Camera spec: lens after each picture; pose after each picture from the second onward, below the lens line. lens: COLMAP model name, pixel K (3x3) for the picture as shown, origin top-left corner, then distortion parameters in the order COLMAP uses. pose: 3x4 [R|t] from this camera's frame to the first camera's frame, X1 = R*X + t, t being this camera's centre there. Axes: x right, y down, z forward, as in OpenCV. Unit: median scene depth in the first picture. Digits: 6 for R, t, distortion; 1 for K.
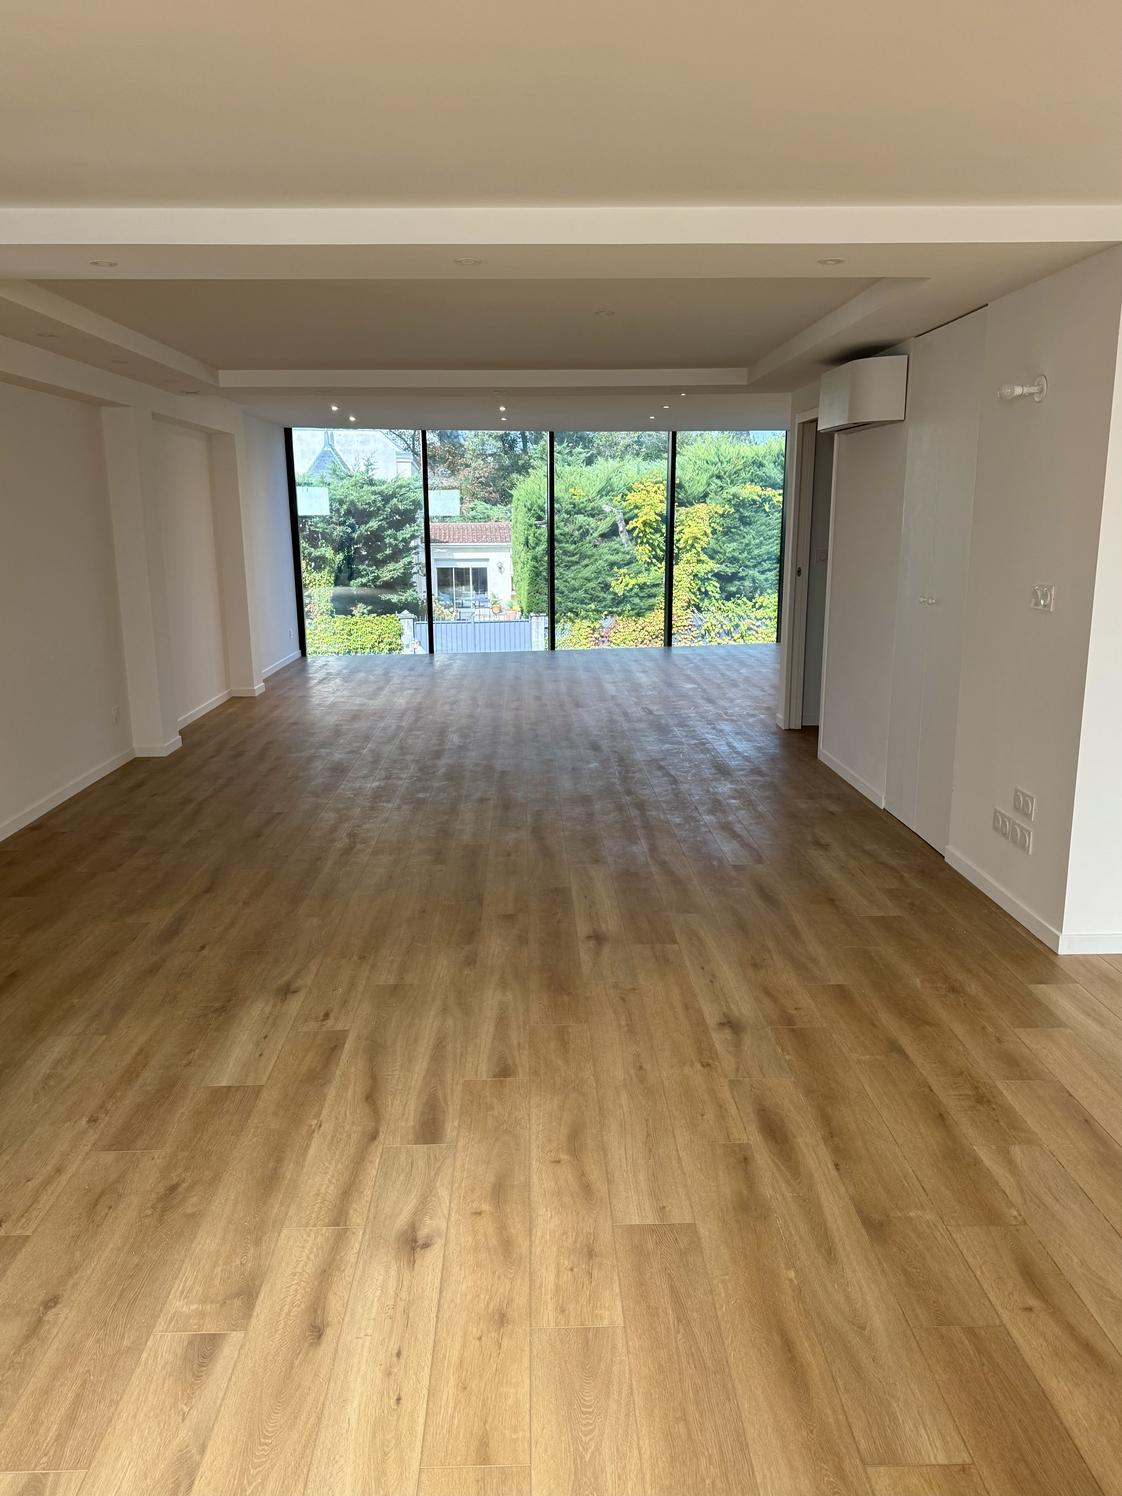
lens RADIAL K [[1065.2, 0, 561.0], [0, 1065.2, 748.0], [0, 0, 1]] dist [0.142683, -0.210516]
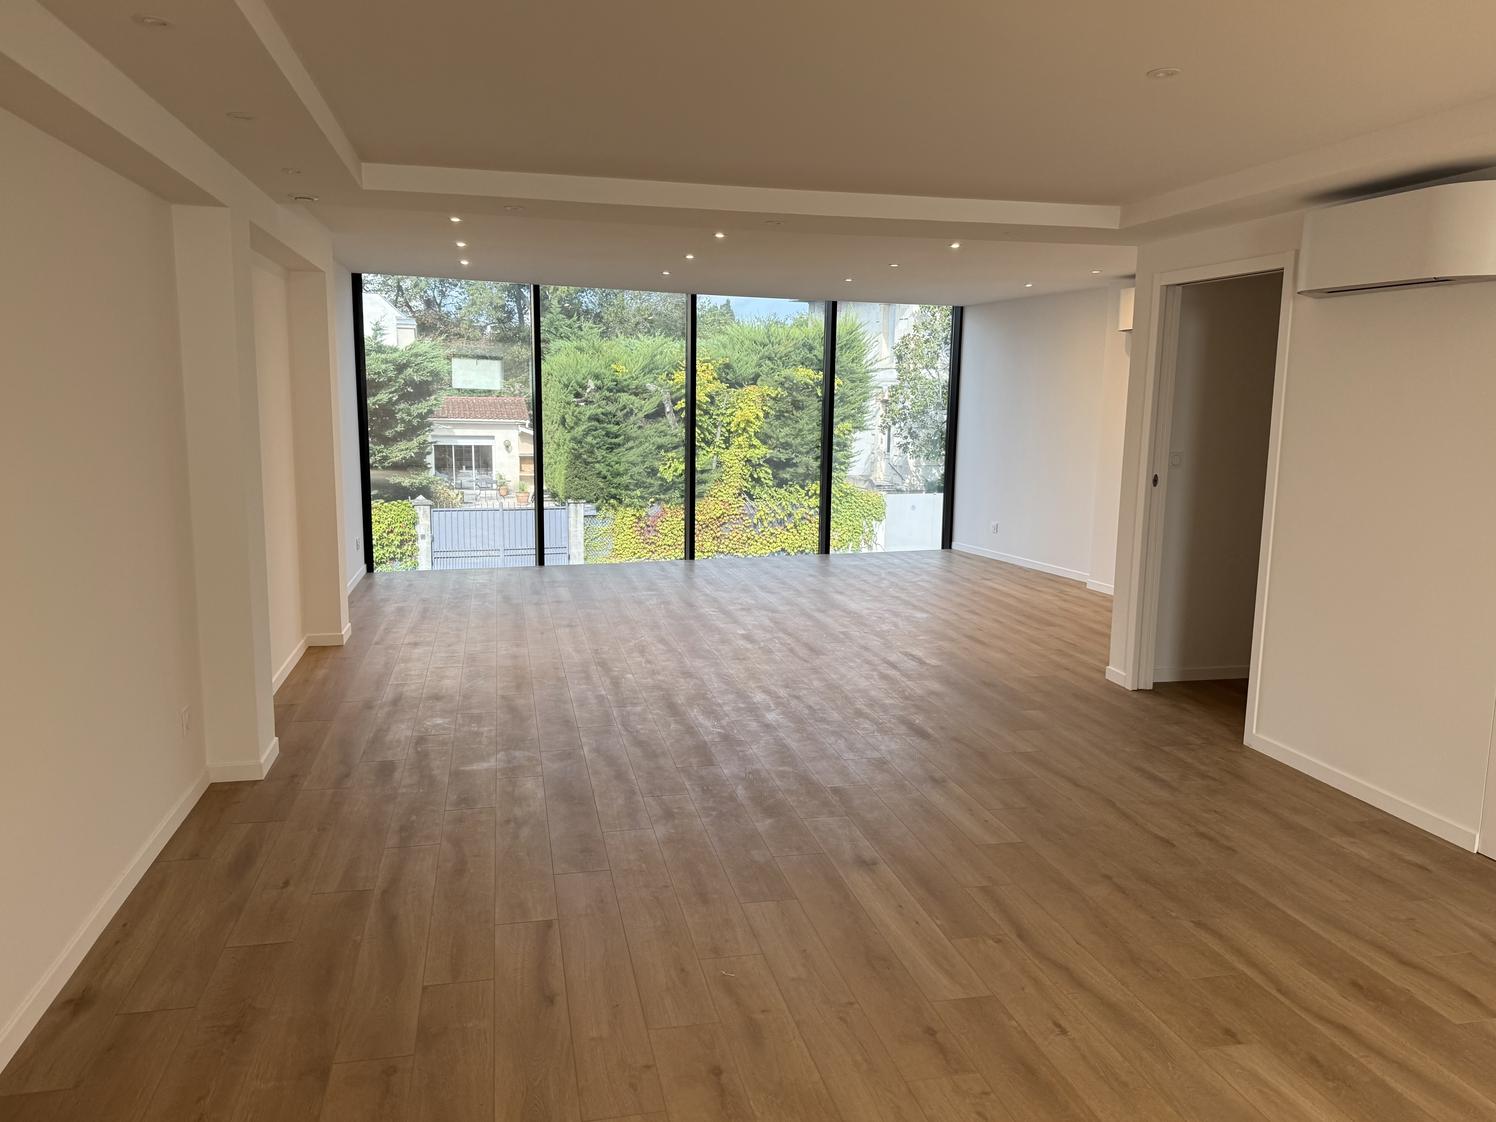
lens RADIAL K [[1065.2, 0, 748.0], [0, 1065.2, 561.0], [0, 0, 1]] dist [0.142683, -0.210516]
pose [[0.979170, -0.006069, 0.202951, -0.063315], [0.017988, 0.998216, -0.056936, -0.021442], [-0.202243, 0.059400, 0.977532, 0.097712]]
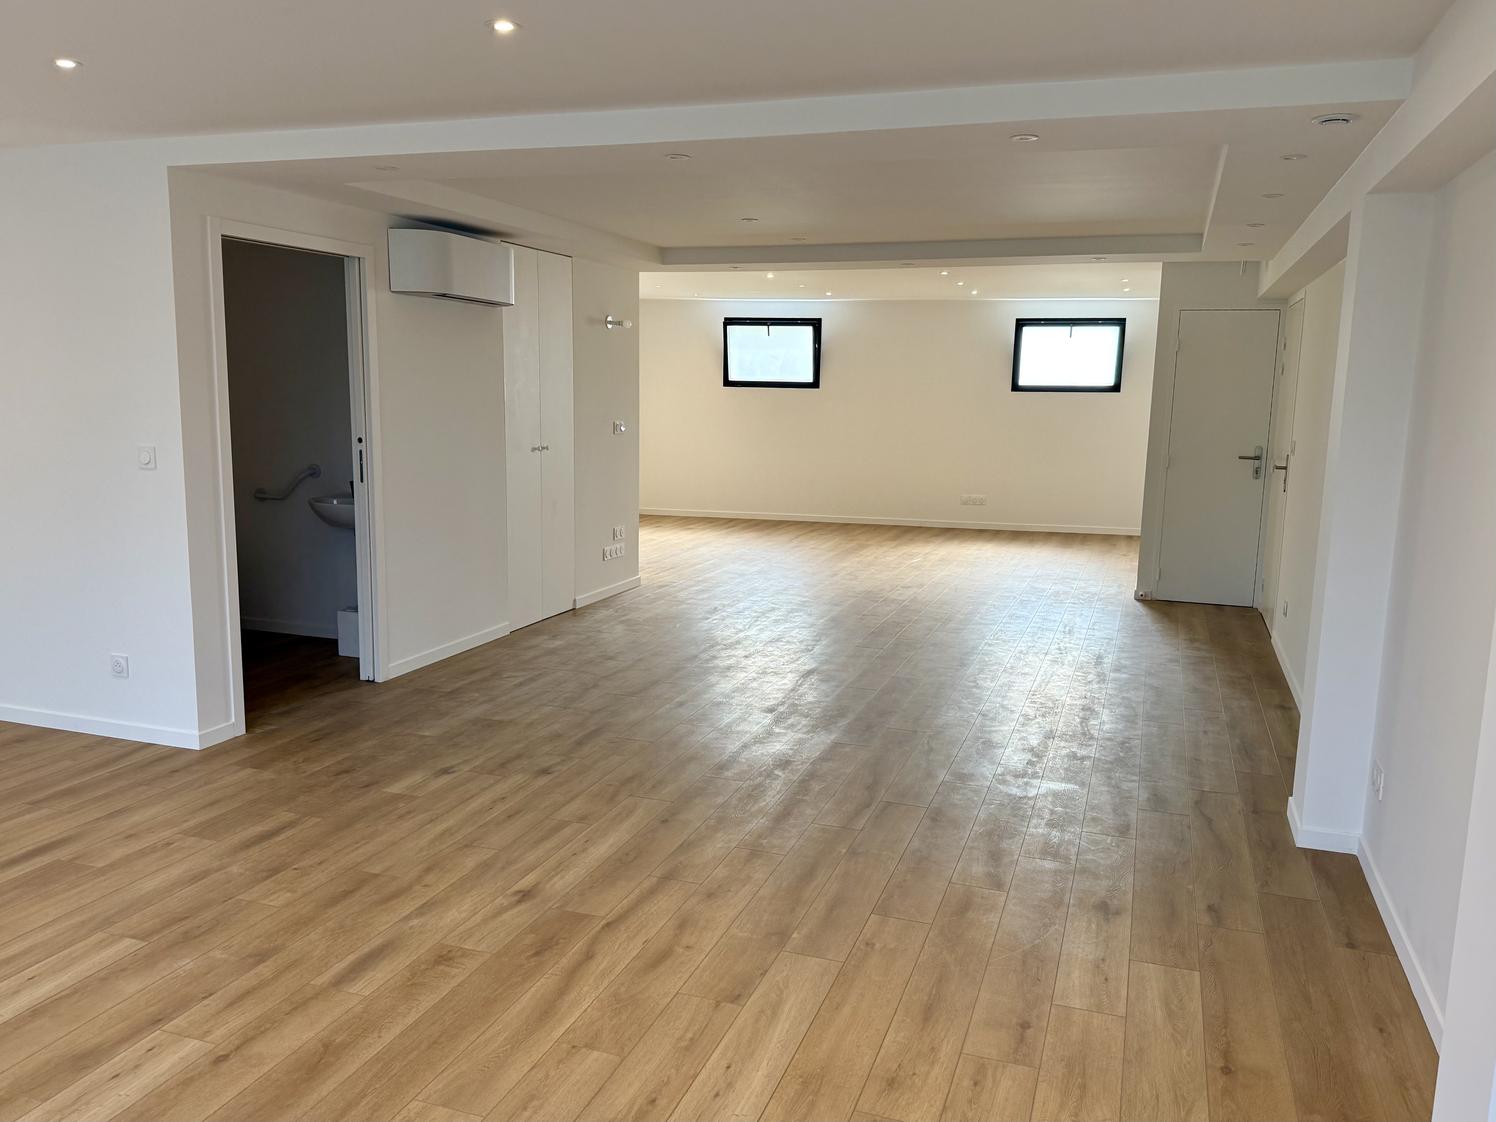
lens RADIAL K [[1065.2, 0, 748.0], [0, 1065.2, 561.0], [0, 0, 1]] dist [0.142683, -0.210516]
pose [[-0.927282, -0.071354, 0.367501, -0.086039], [0.067518, 0.933694, 0.351649, -0.096859], [-0.368225, 0.350890, -0.860980, 0.441342]]
